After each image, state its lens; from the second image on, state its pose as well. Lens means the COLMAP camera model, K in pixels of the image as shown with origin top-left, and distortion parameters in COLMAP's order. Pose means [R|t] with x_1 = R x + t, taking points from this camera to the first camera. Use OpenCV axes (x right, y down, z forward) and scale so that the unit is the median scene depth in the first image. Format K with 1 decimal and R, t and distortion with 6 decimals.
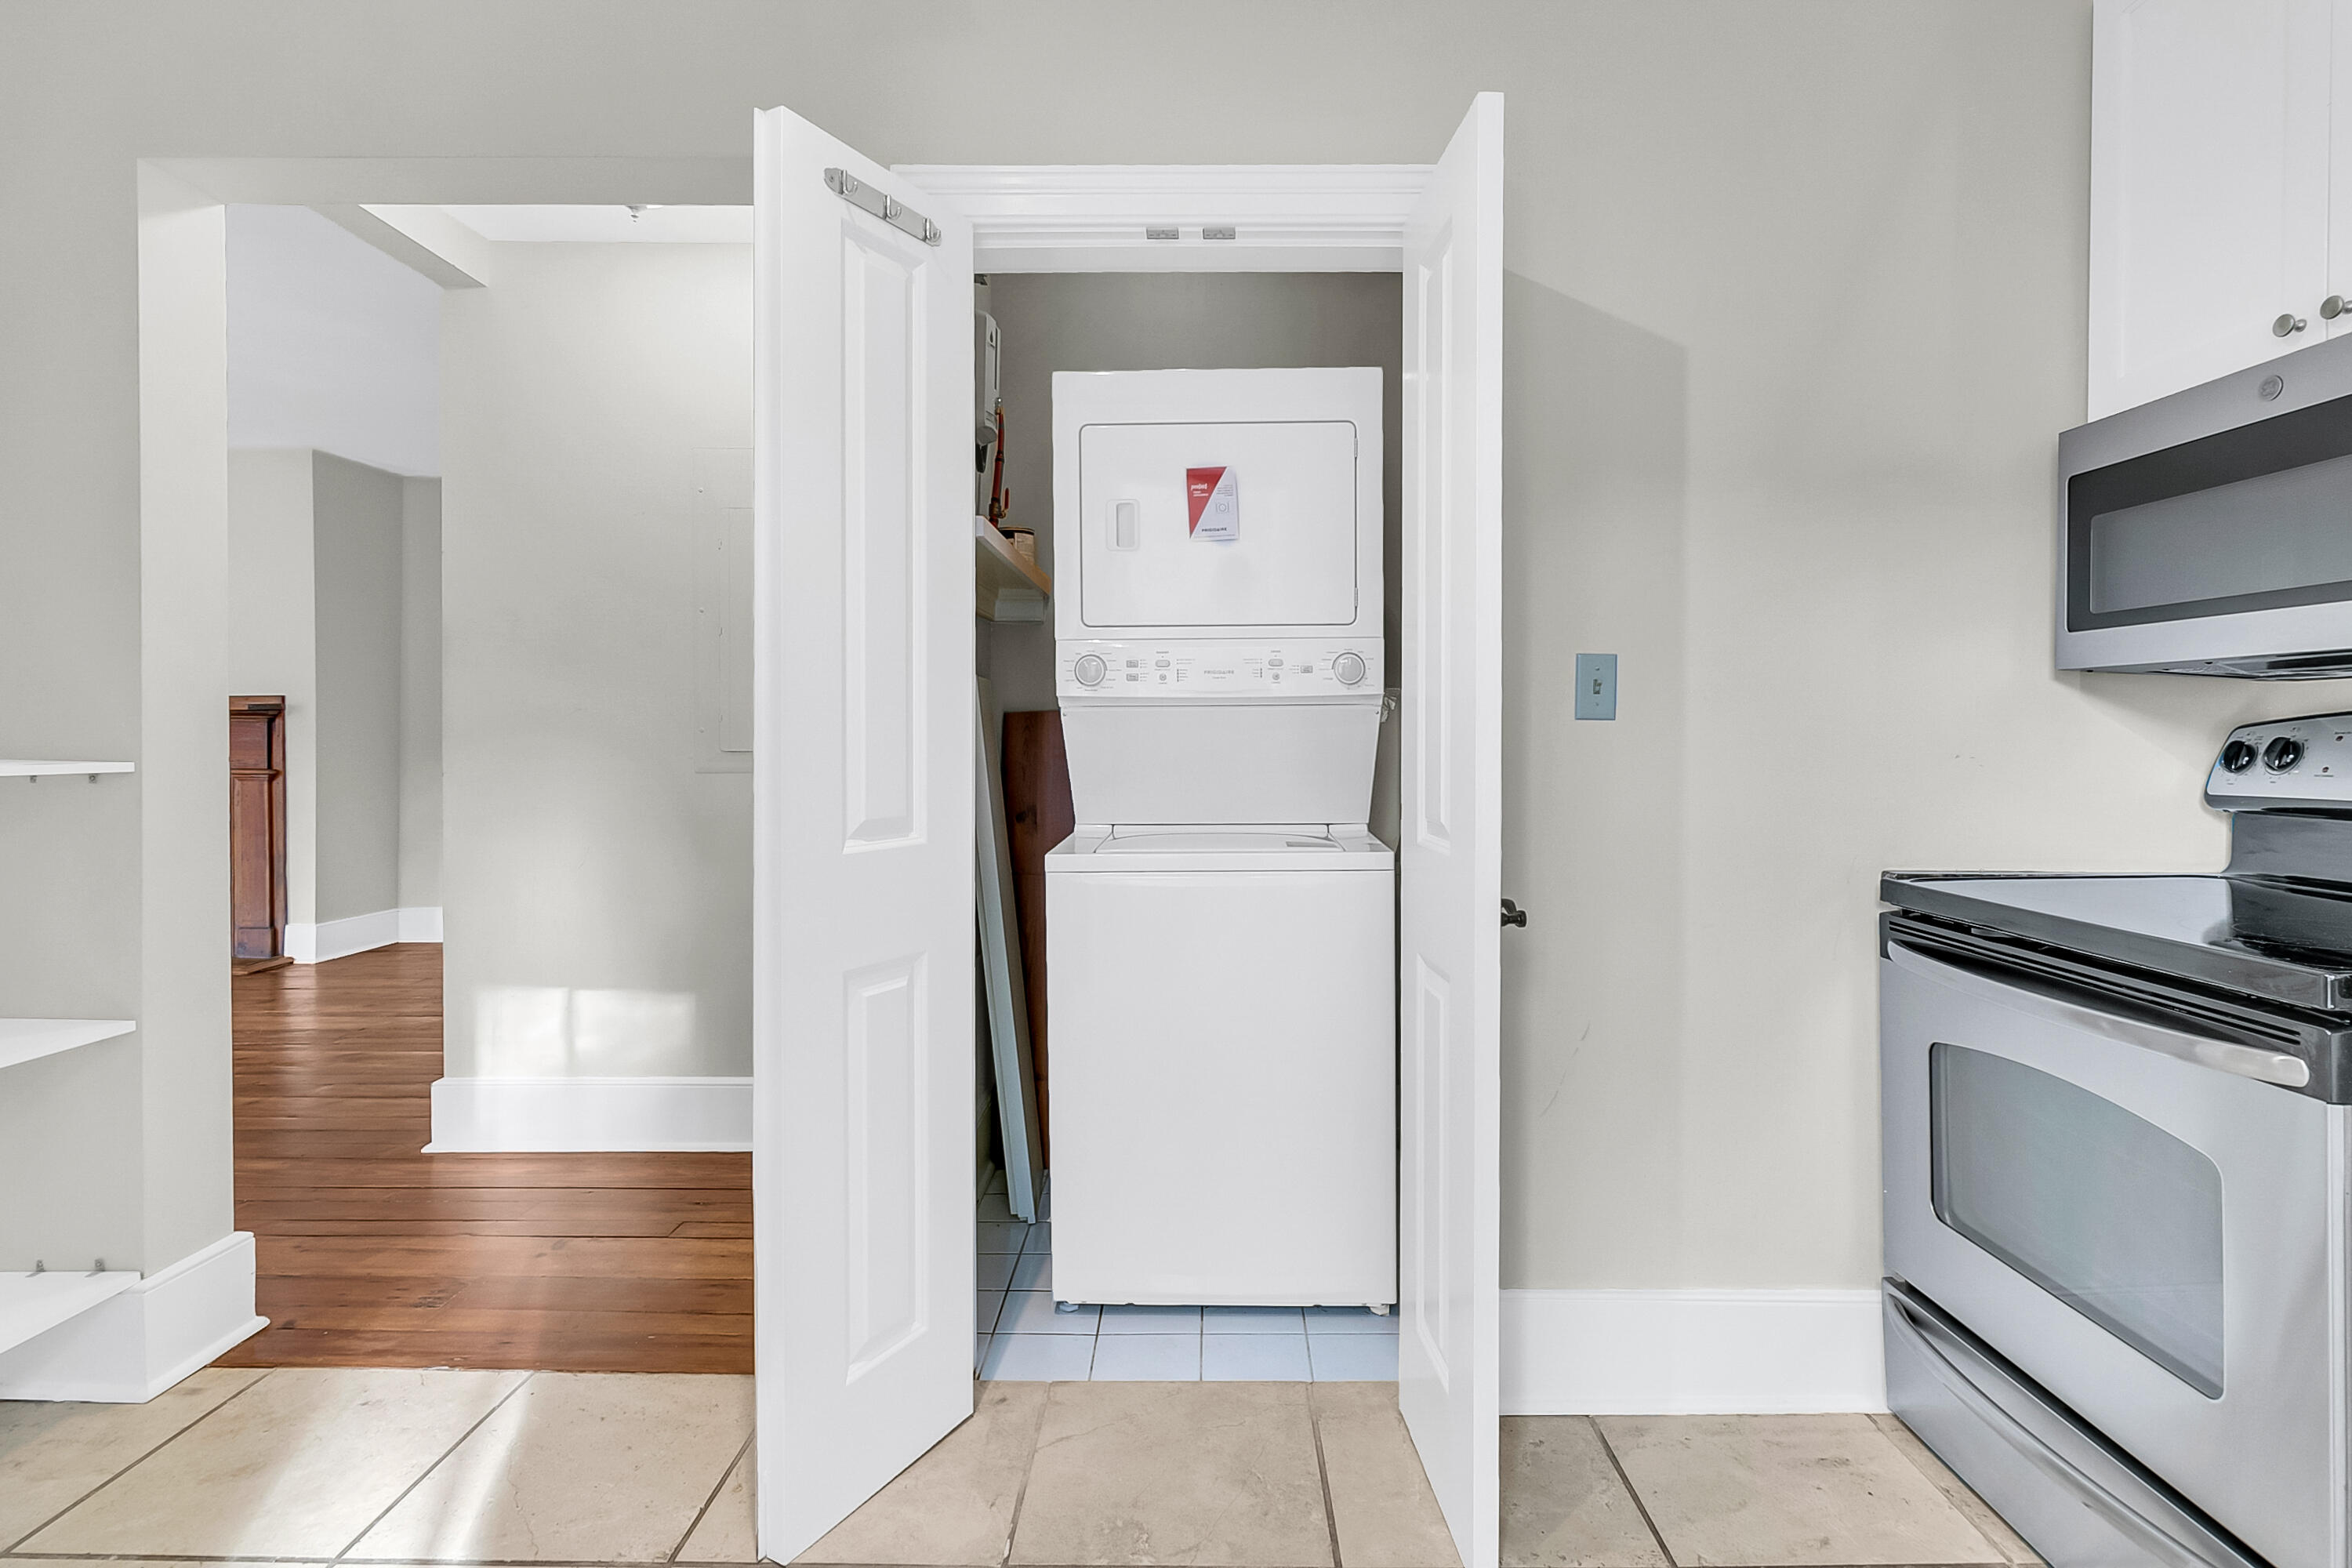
lens RADIAL K [[1148.9, 0, 1201.6], [0, 1148.9, 735.9], [0, 0, 1]] dist [0.001236, 0.000063]
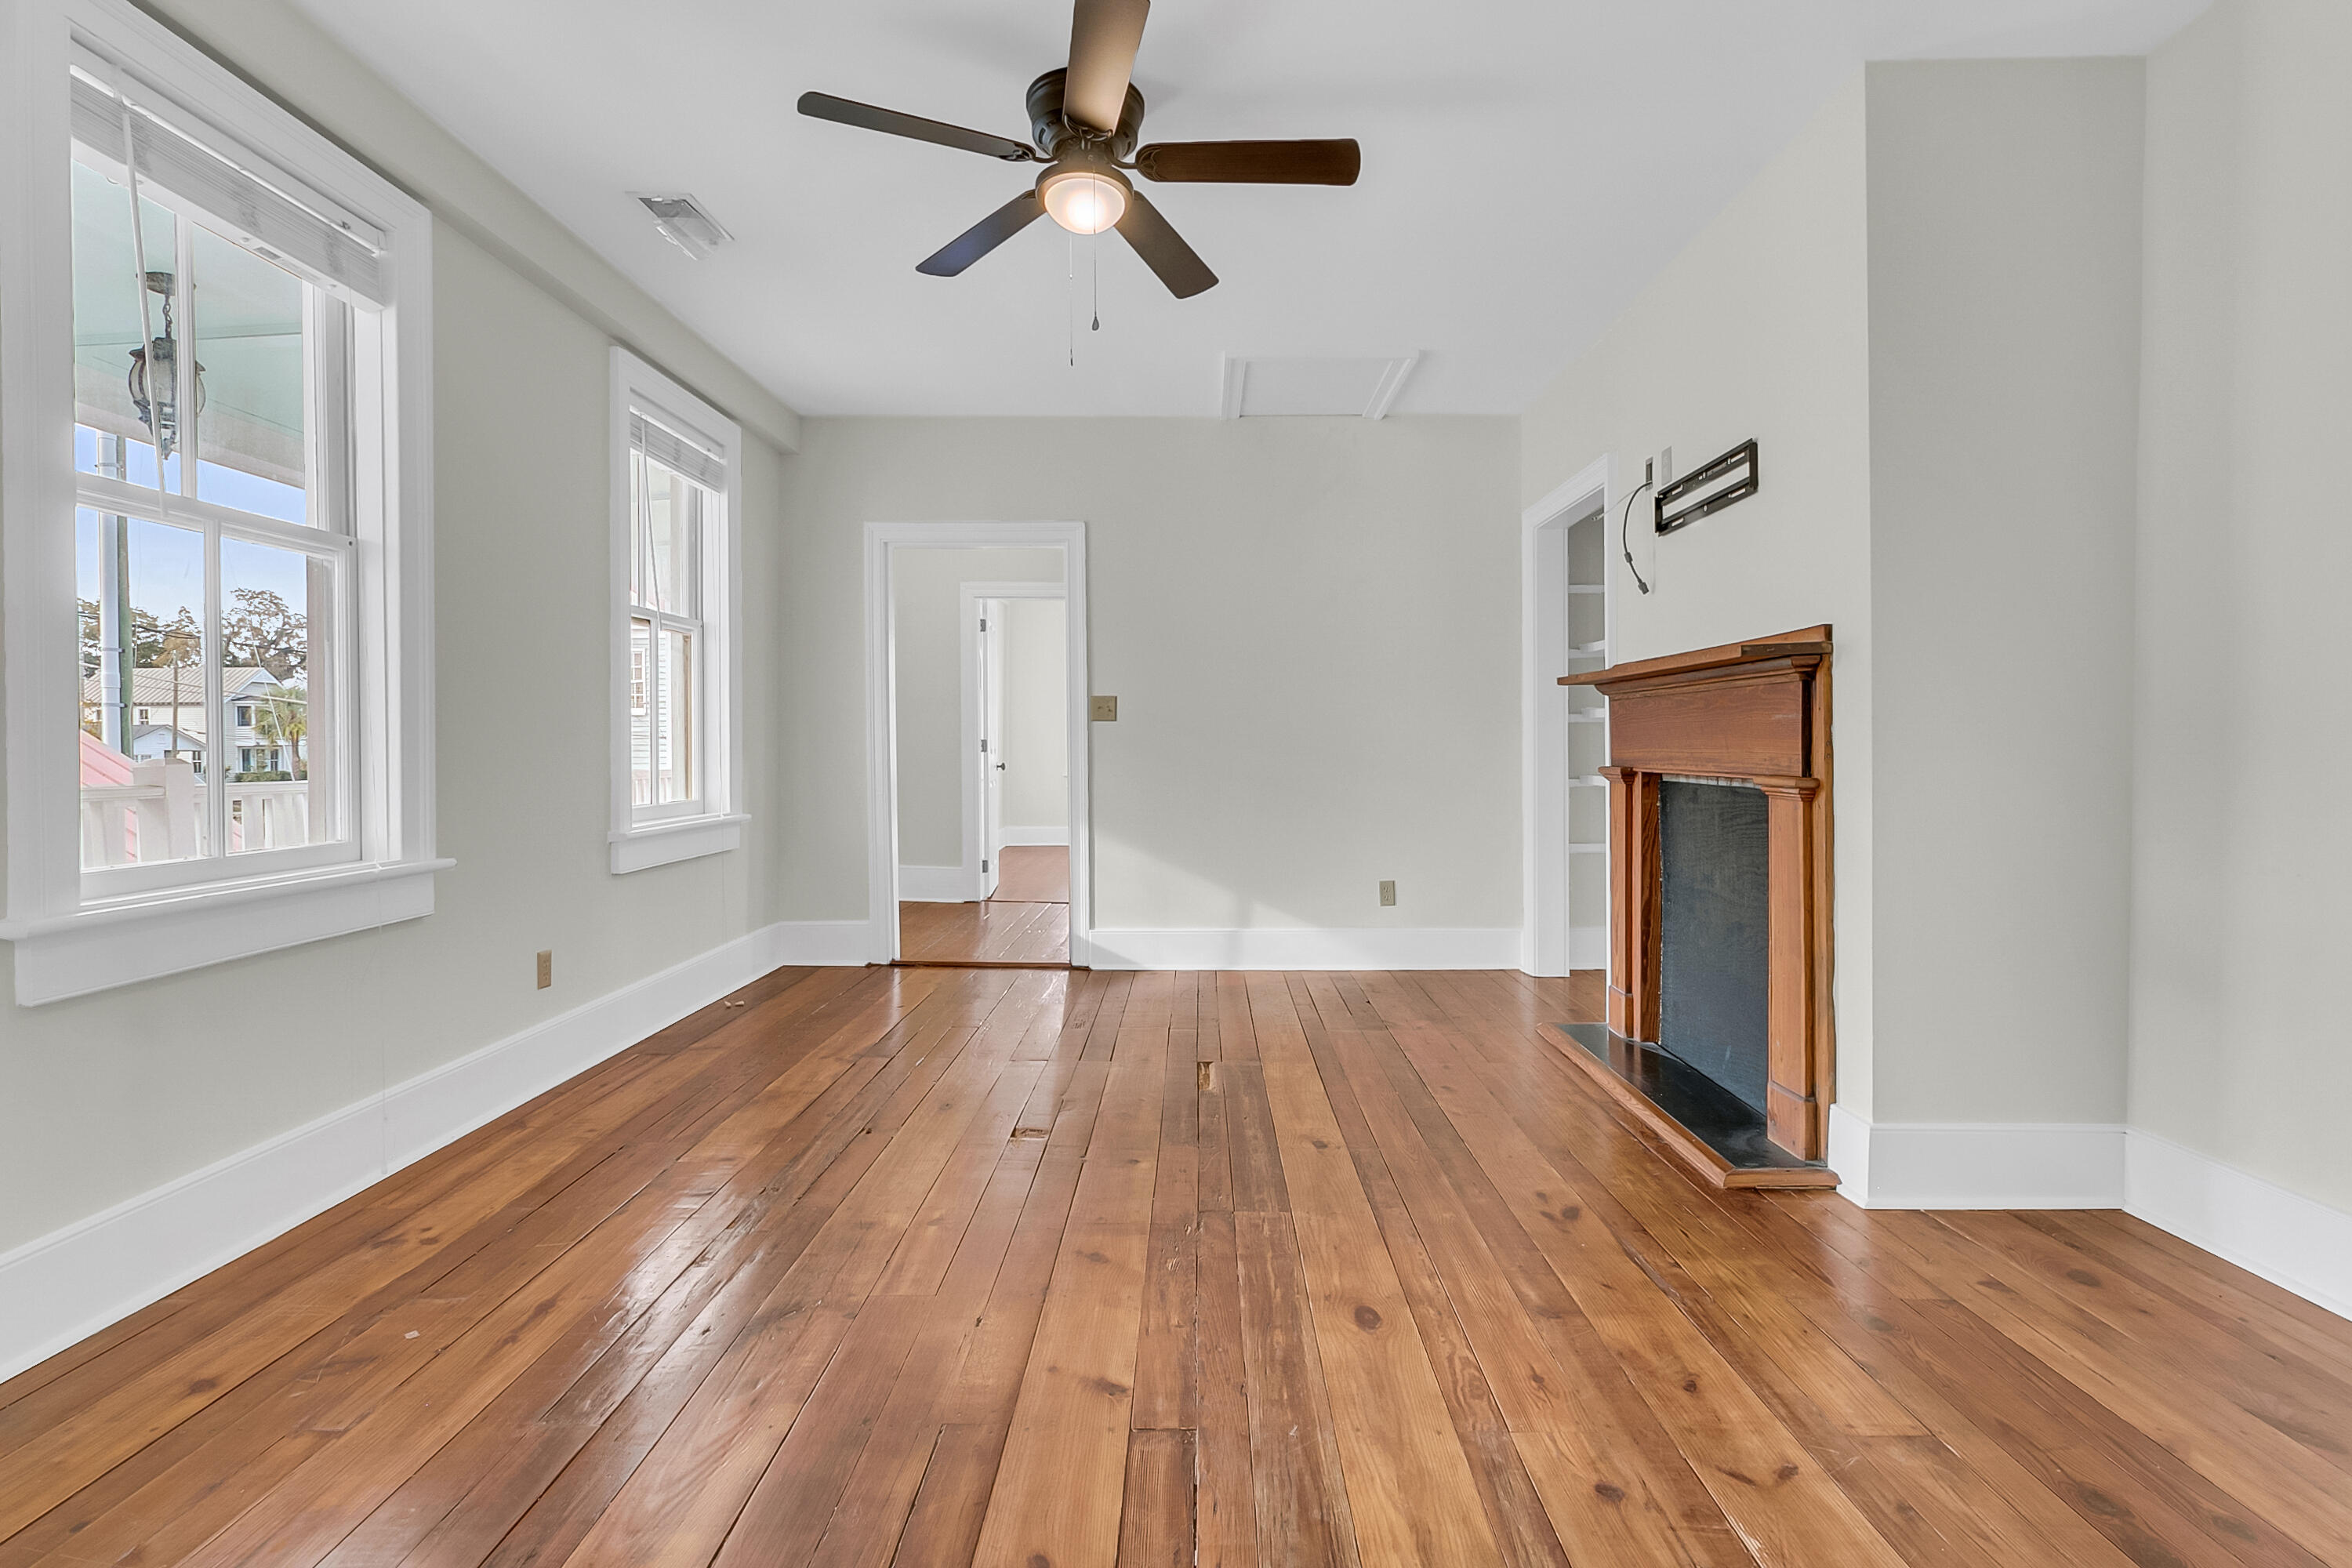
lens RADIAL K [[1106.7, 0, 1183.0], [0, 1106.7, 756.8], [0, 0, 1]] dist [0.001554, 0.000318]
pose [[-0.008109, 0.009871, -0.999918, -0.894755], [-0.004702, 0.999940, 0.009909, 0.044932], [0.999956, 0.004782, -0.008062, 1.968232]]
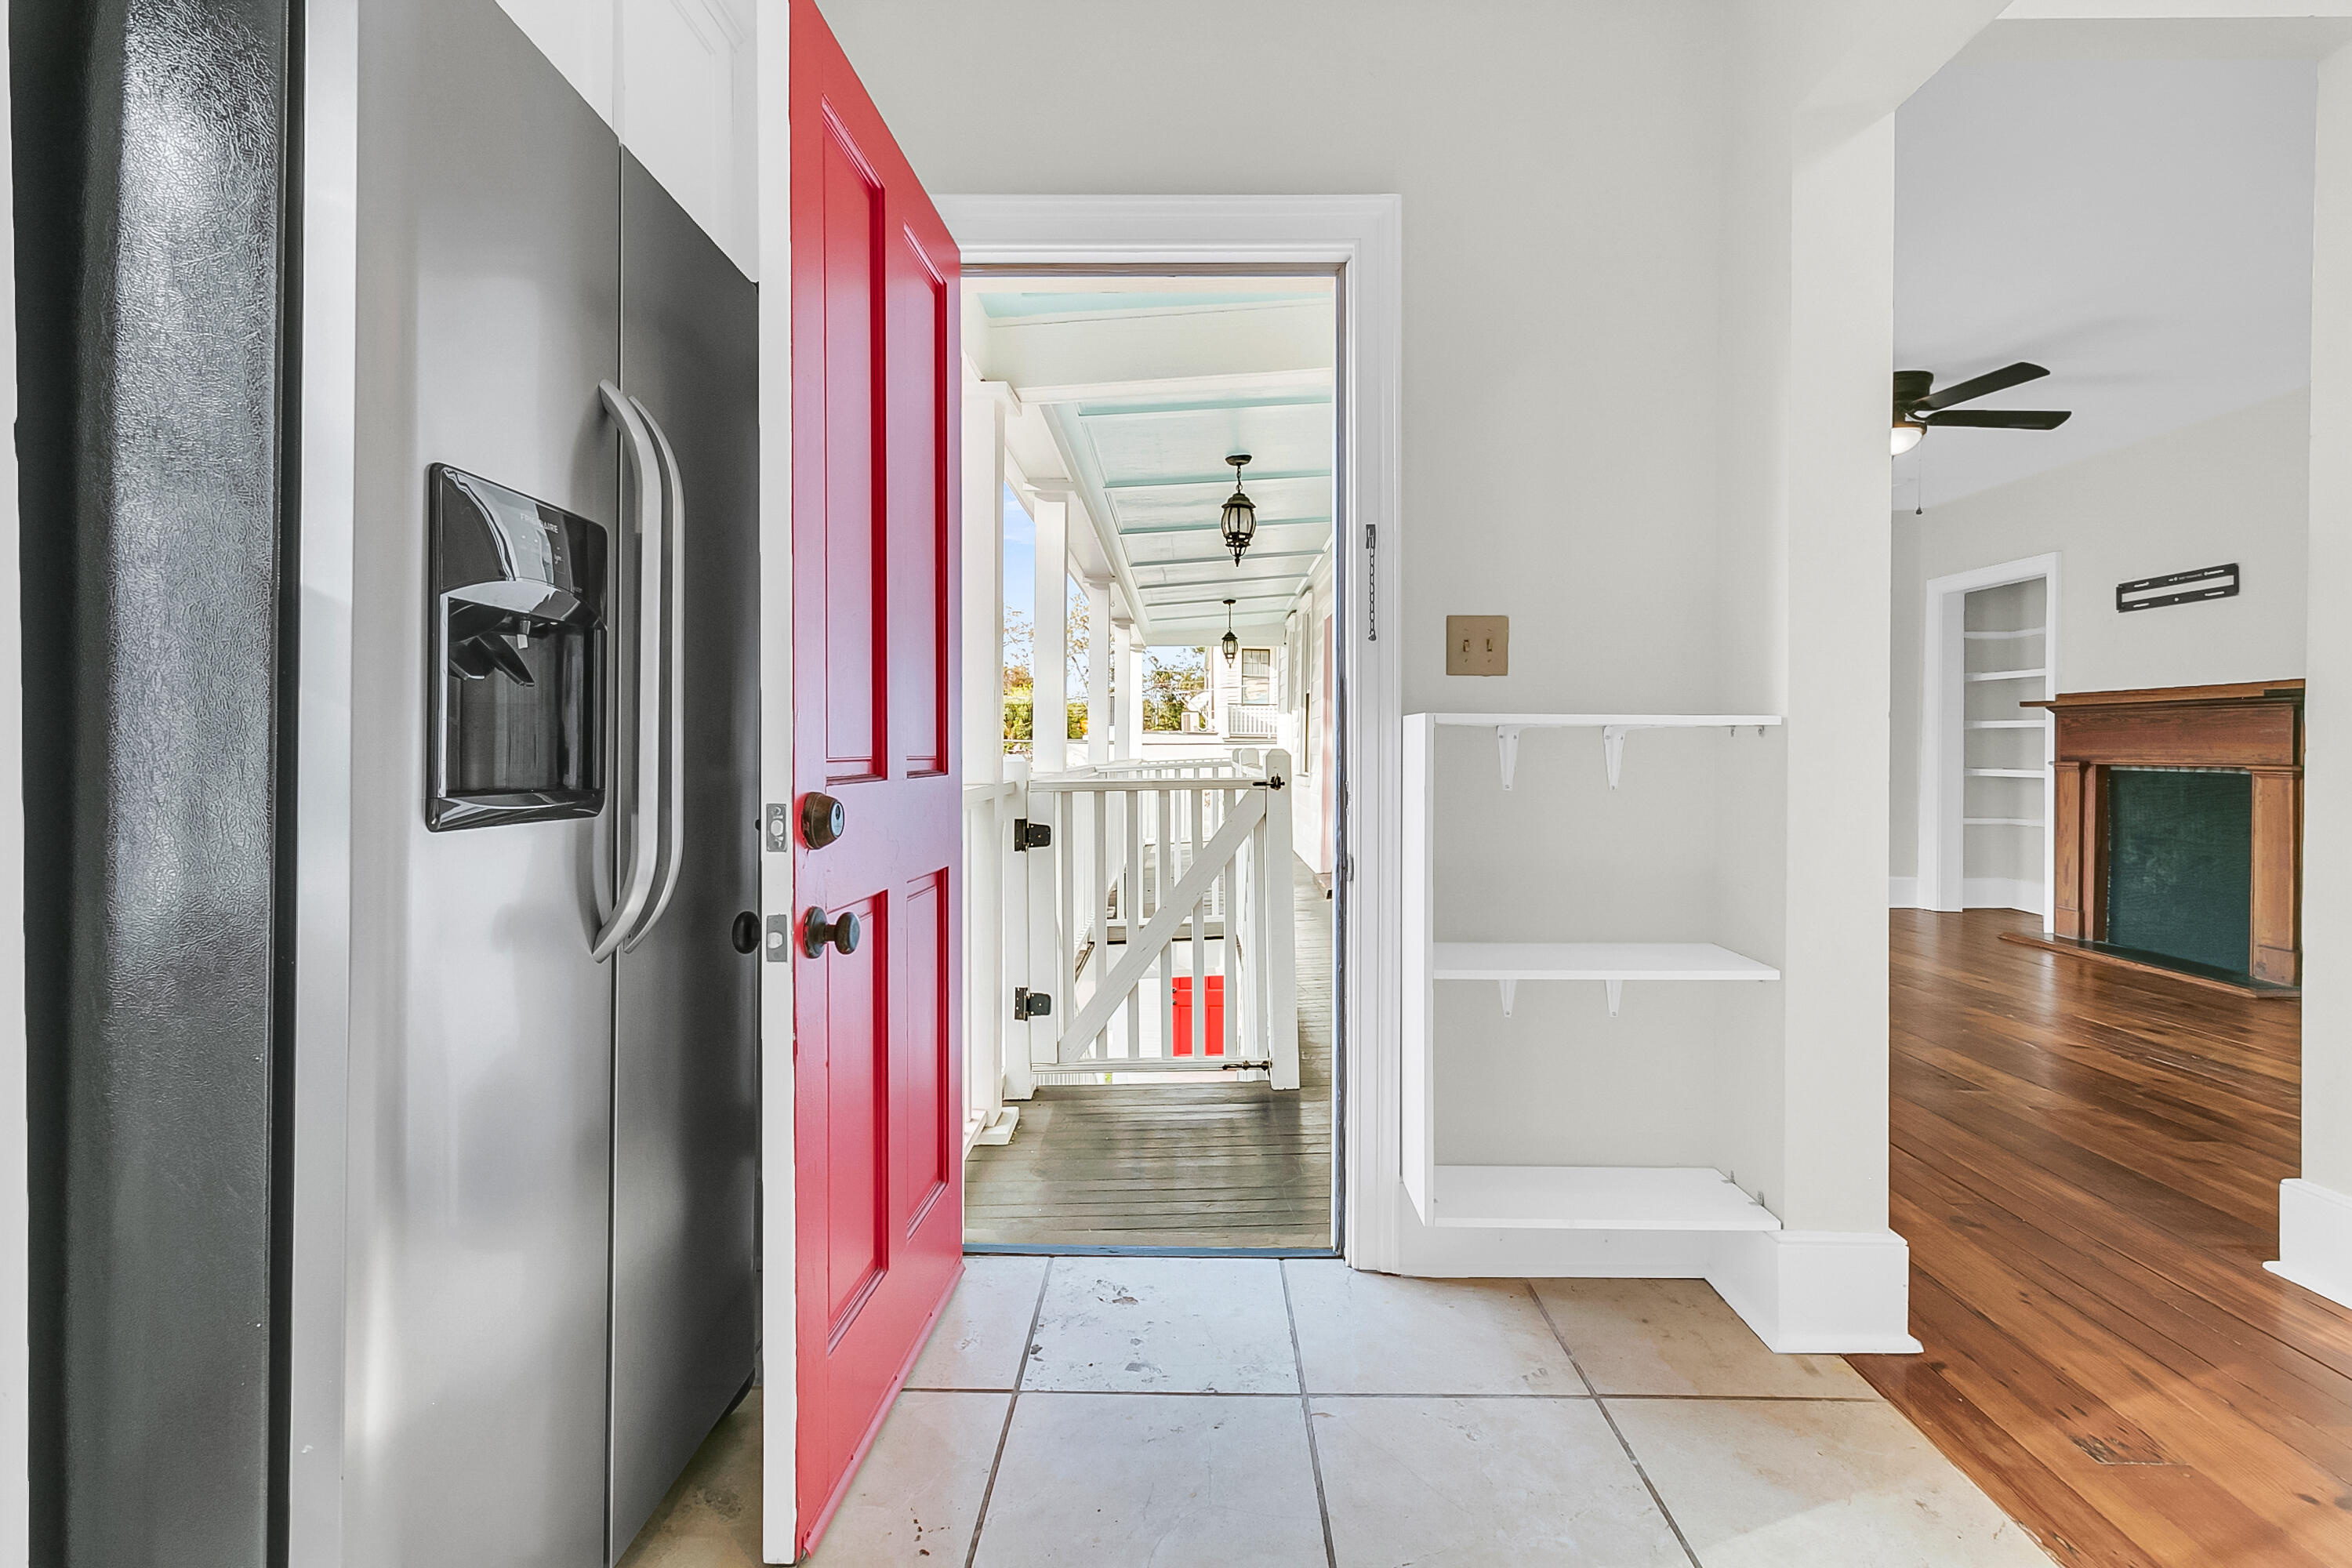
lens RADIAL K [[1106.7, 0, 1183.0], [0, 1106.7, 756.8], [0, 0, 1]] dist [0.001554, 0.000318]
pose [[-0.011674, 0.010052, -0.999881, 0.051072], [-0.007193, 0.999923, 0.010136, 0.053962], [0.999906, 0.007311, -0.011600, 0.497781]]
